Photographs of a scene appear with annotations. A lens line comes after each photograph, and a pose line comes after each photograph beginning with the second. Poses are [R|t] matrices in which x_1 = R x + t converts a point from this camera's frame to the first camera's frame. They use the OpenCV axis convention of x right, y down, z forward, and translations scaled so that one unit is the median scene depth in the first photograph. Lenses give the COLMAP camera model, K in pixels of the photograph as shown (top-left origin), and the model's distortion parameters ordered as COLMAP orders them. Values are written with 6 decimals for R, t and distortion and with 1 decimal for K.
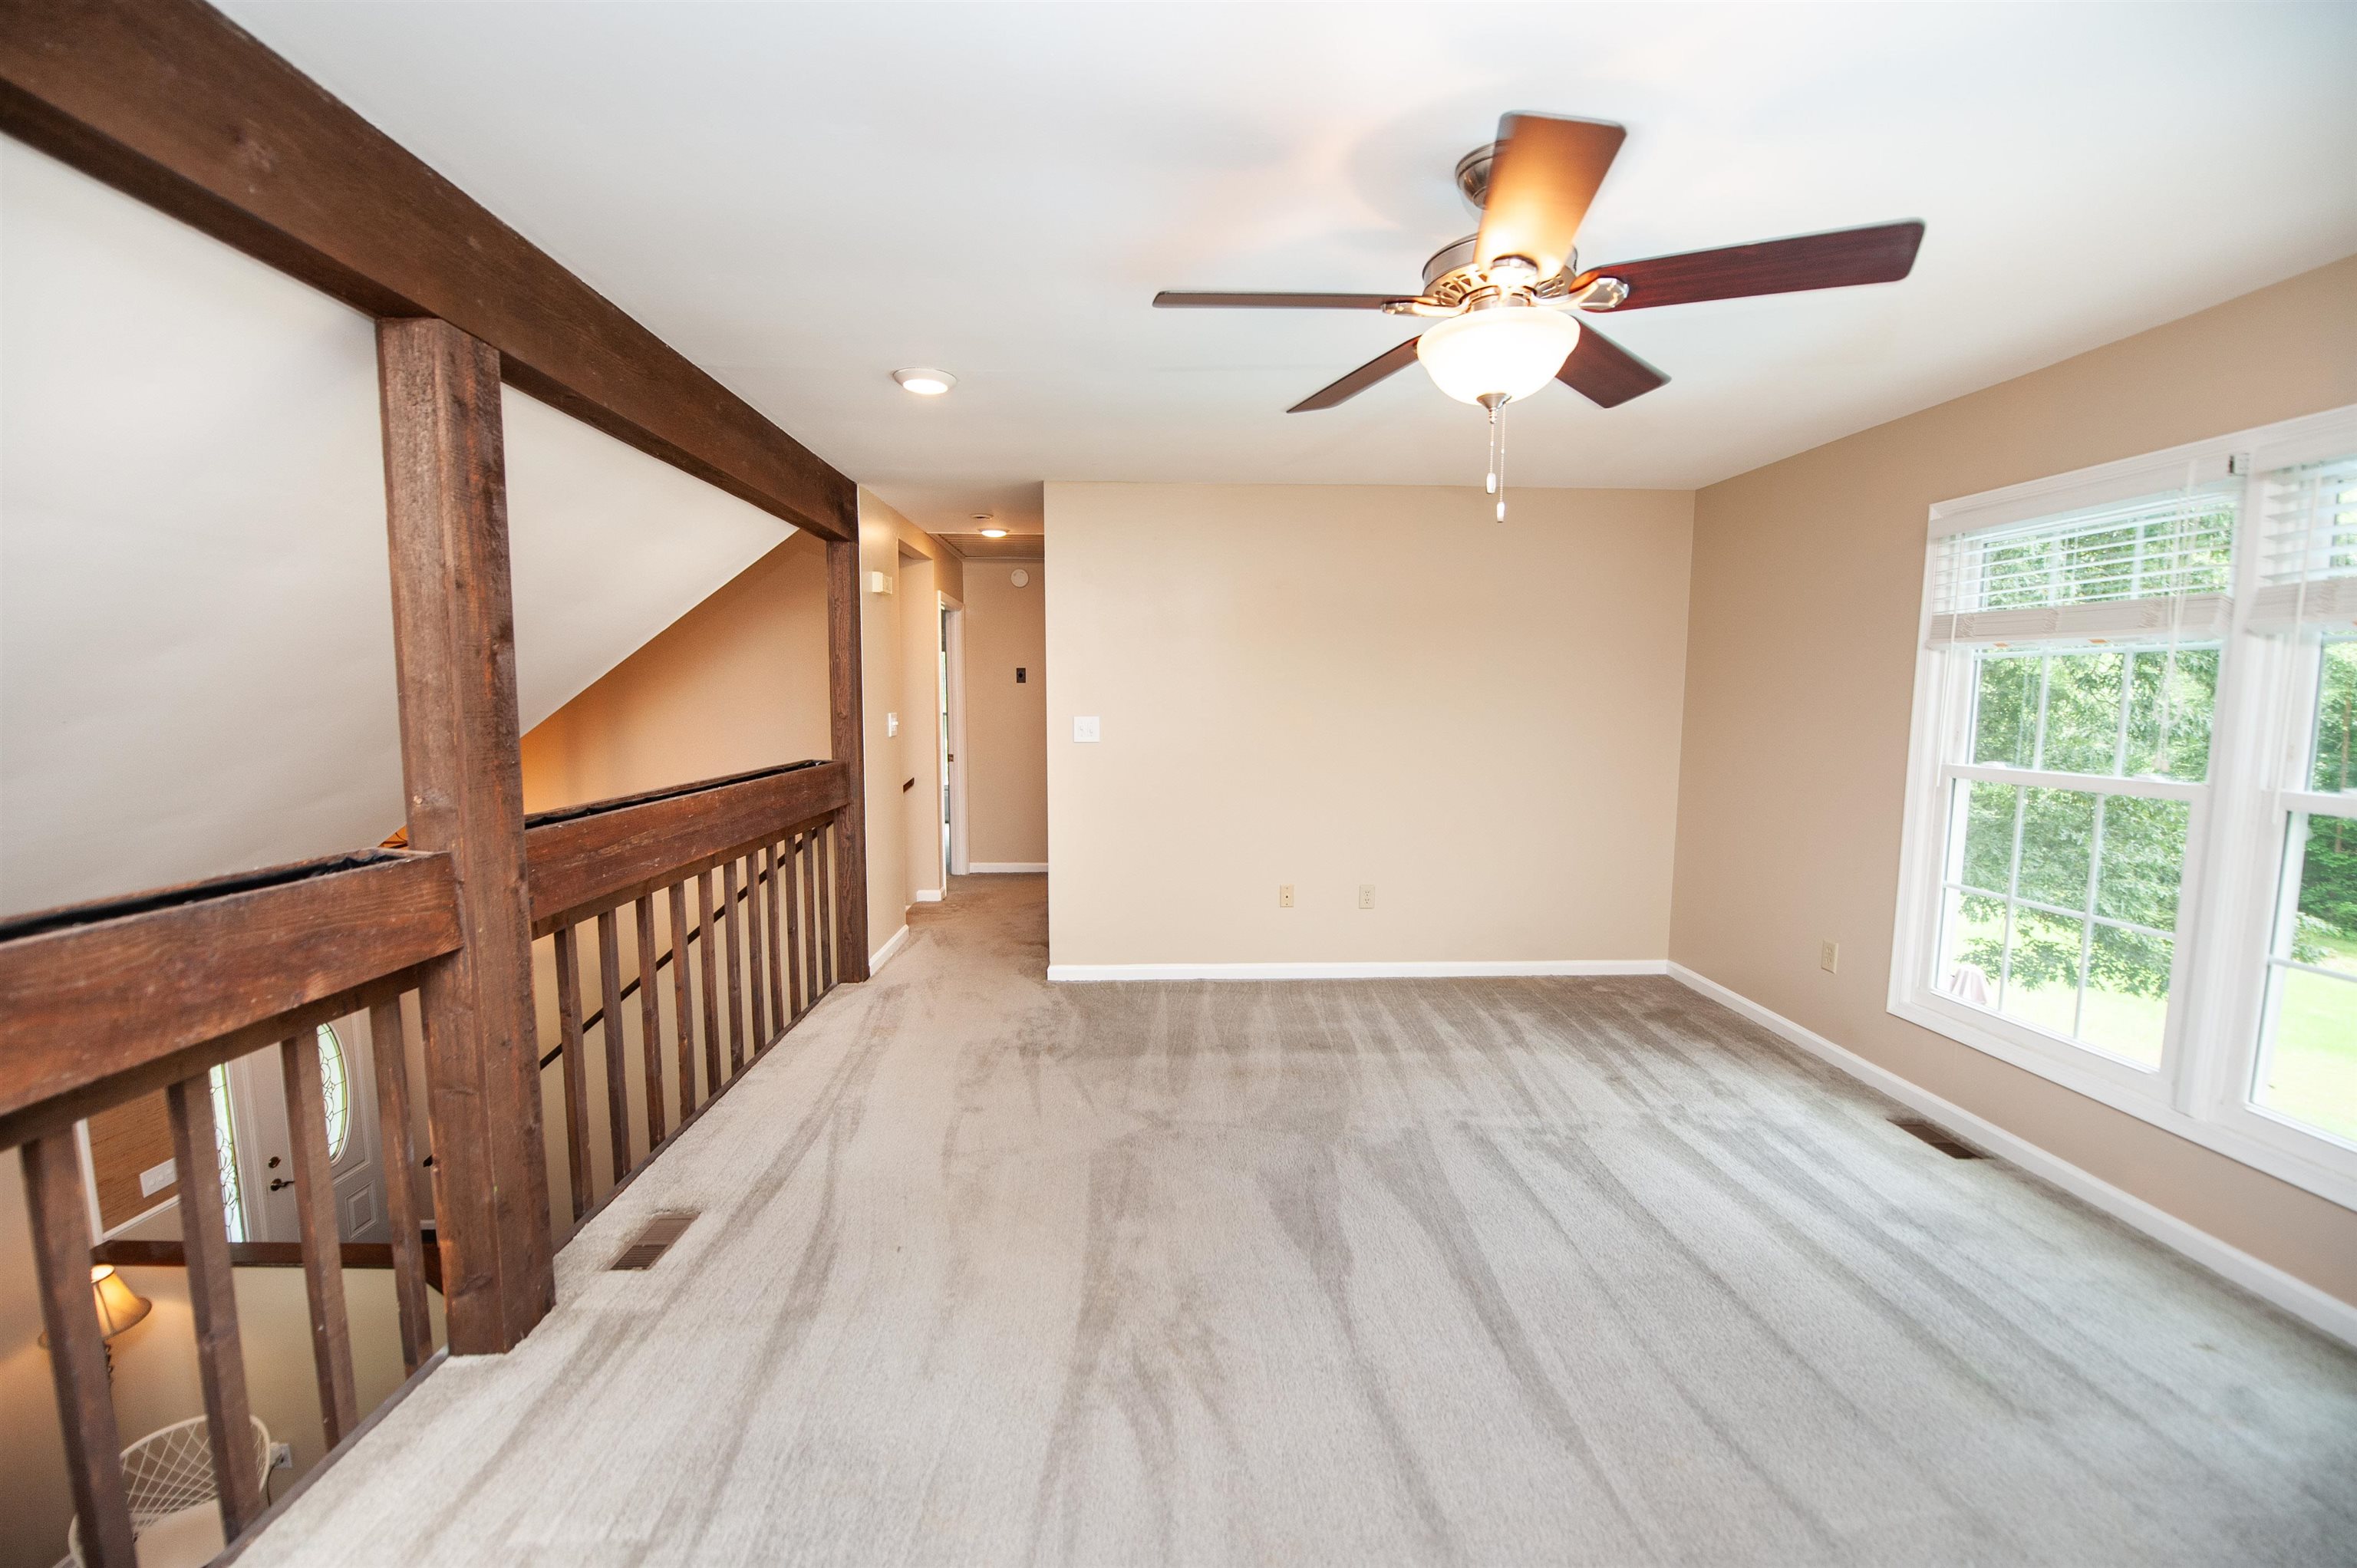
lens RADIAL K [[944.2, 0, 1180.2], [0, 944.2, 785.7], [0, 0, 1]] dist [-0.021018, -0.001042]
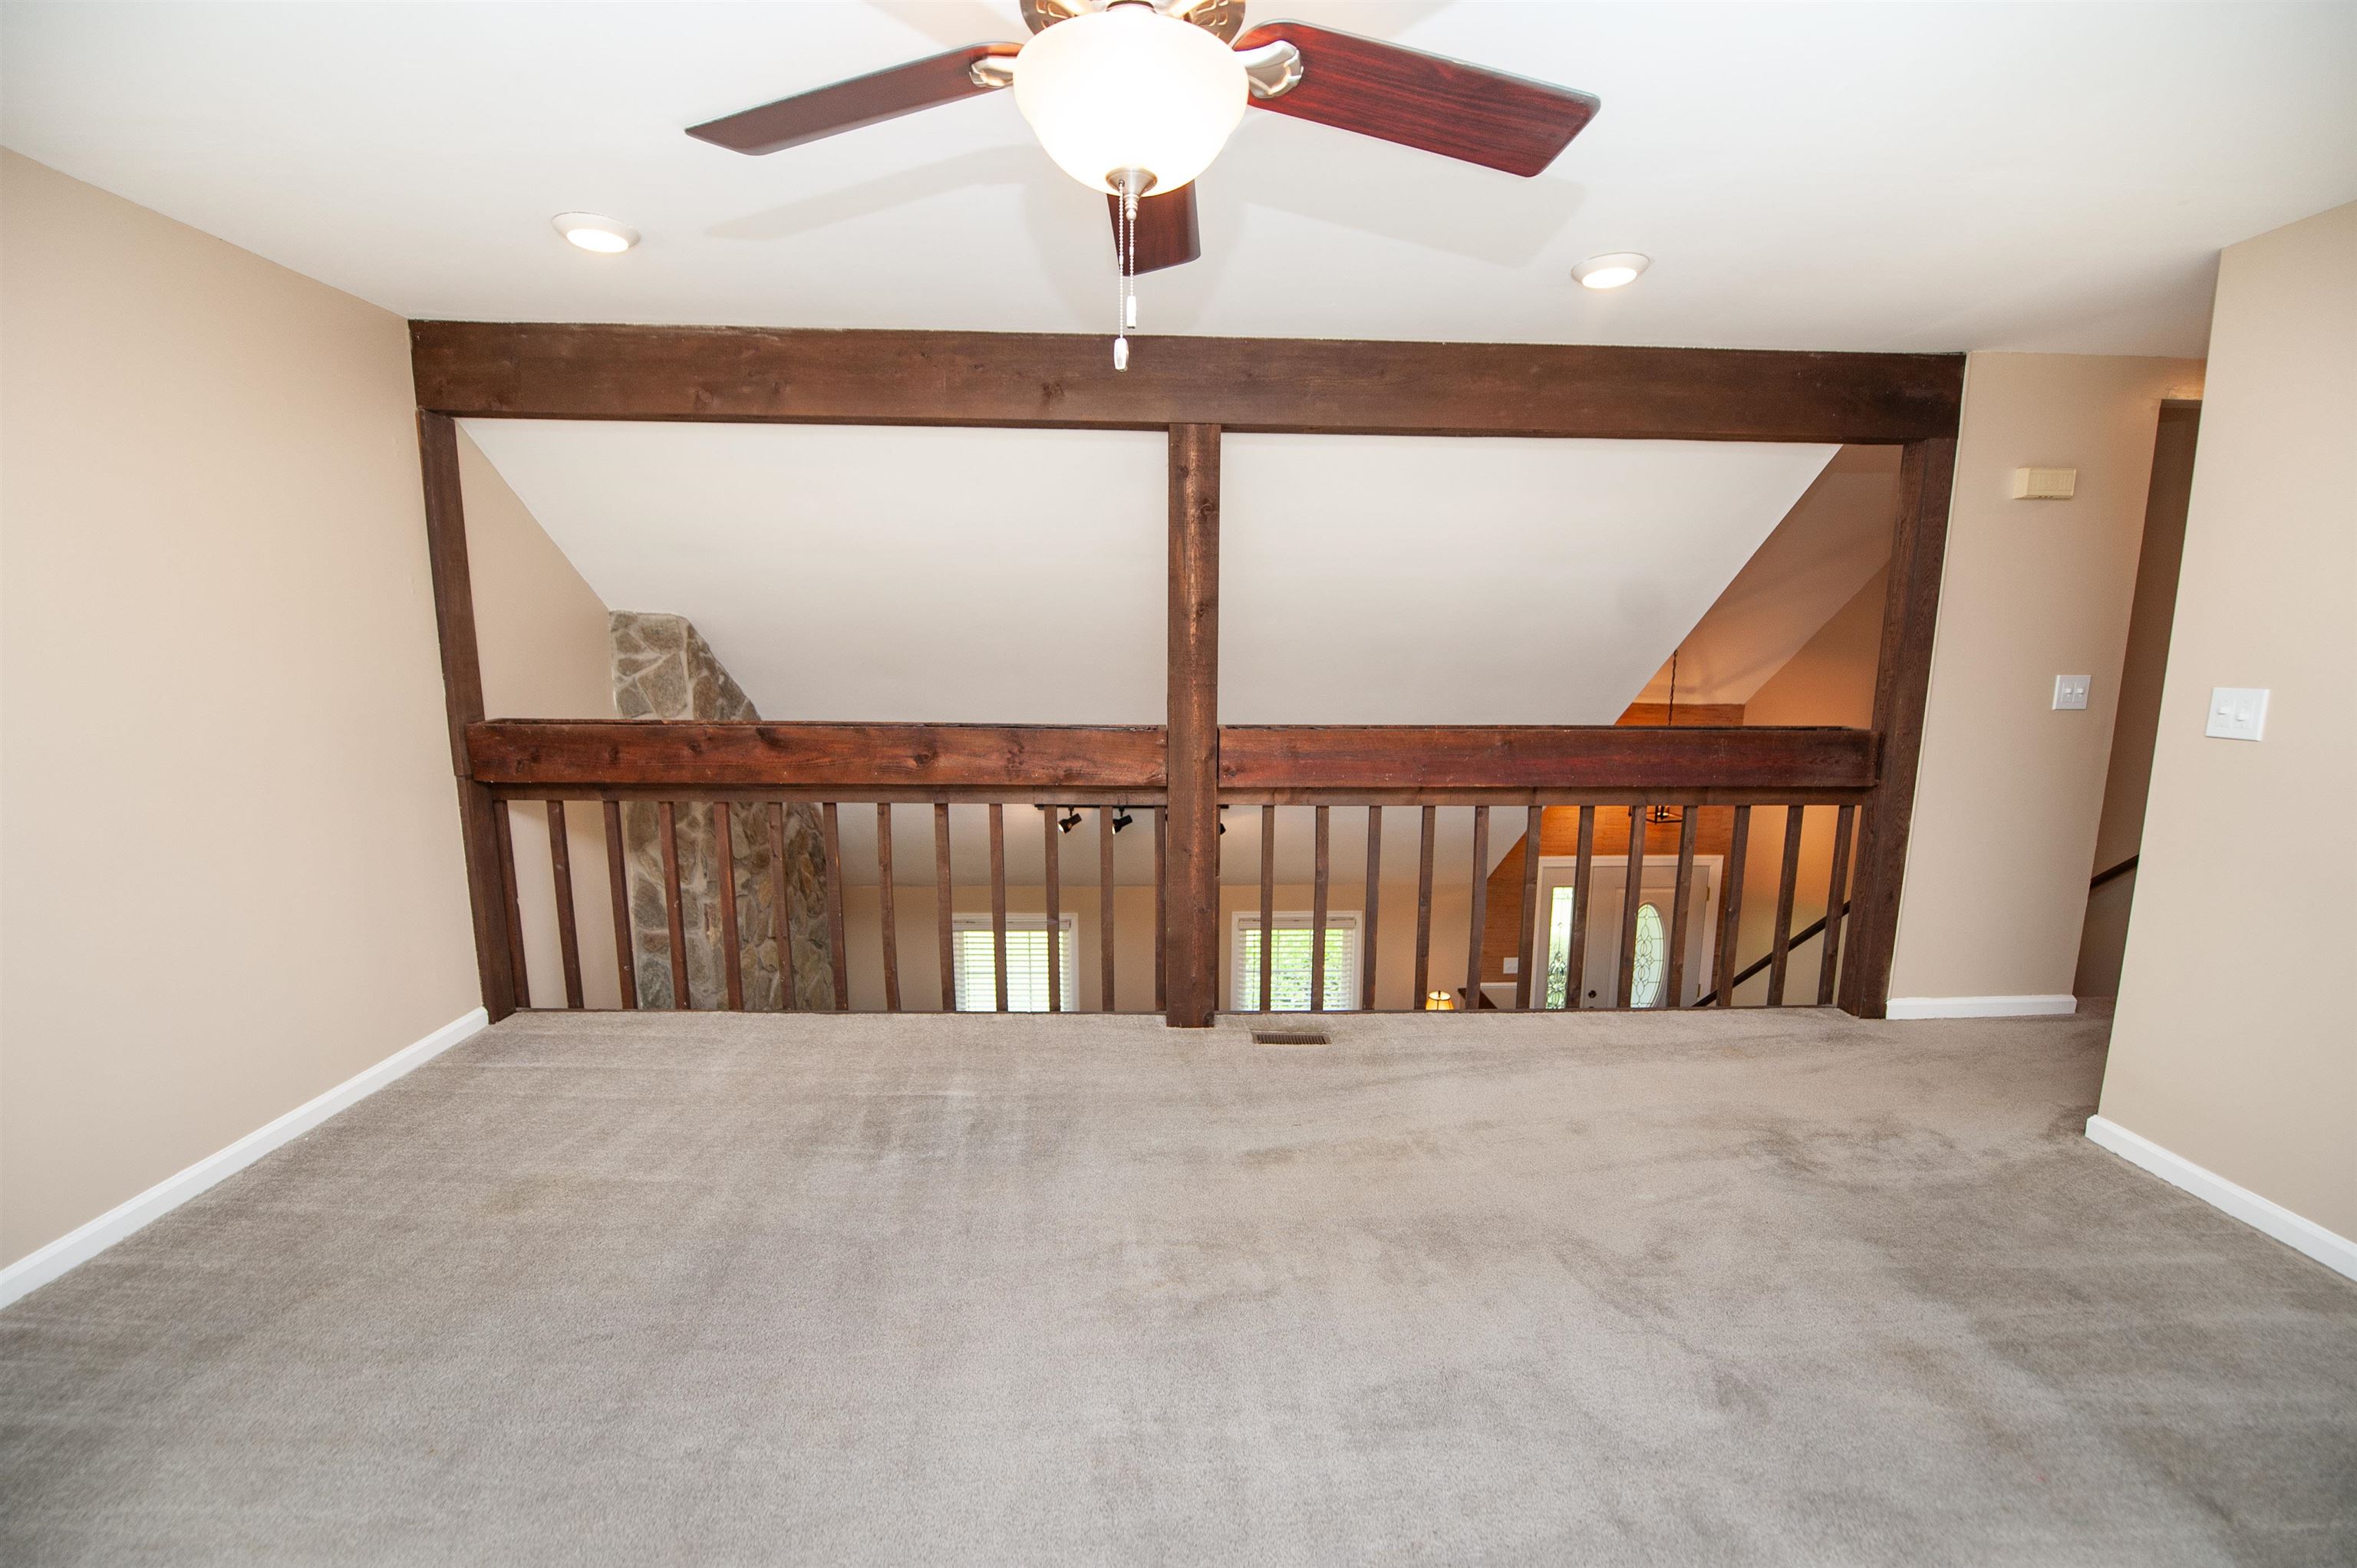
lens RADIAL K [[944.2, 0, 1179.0], [0, 944.2, 788.6], [0, 0, 1]] dist [-0.021018, -0.001042]
pose [[-0.029586, 0.138431, -0.989930, 0.532907], [-0.095494, 0.985442, 0.140657, -0.040410], [0.994990, 0.098694, -0.015936, 0.565022]]
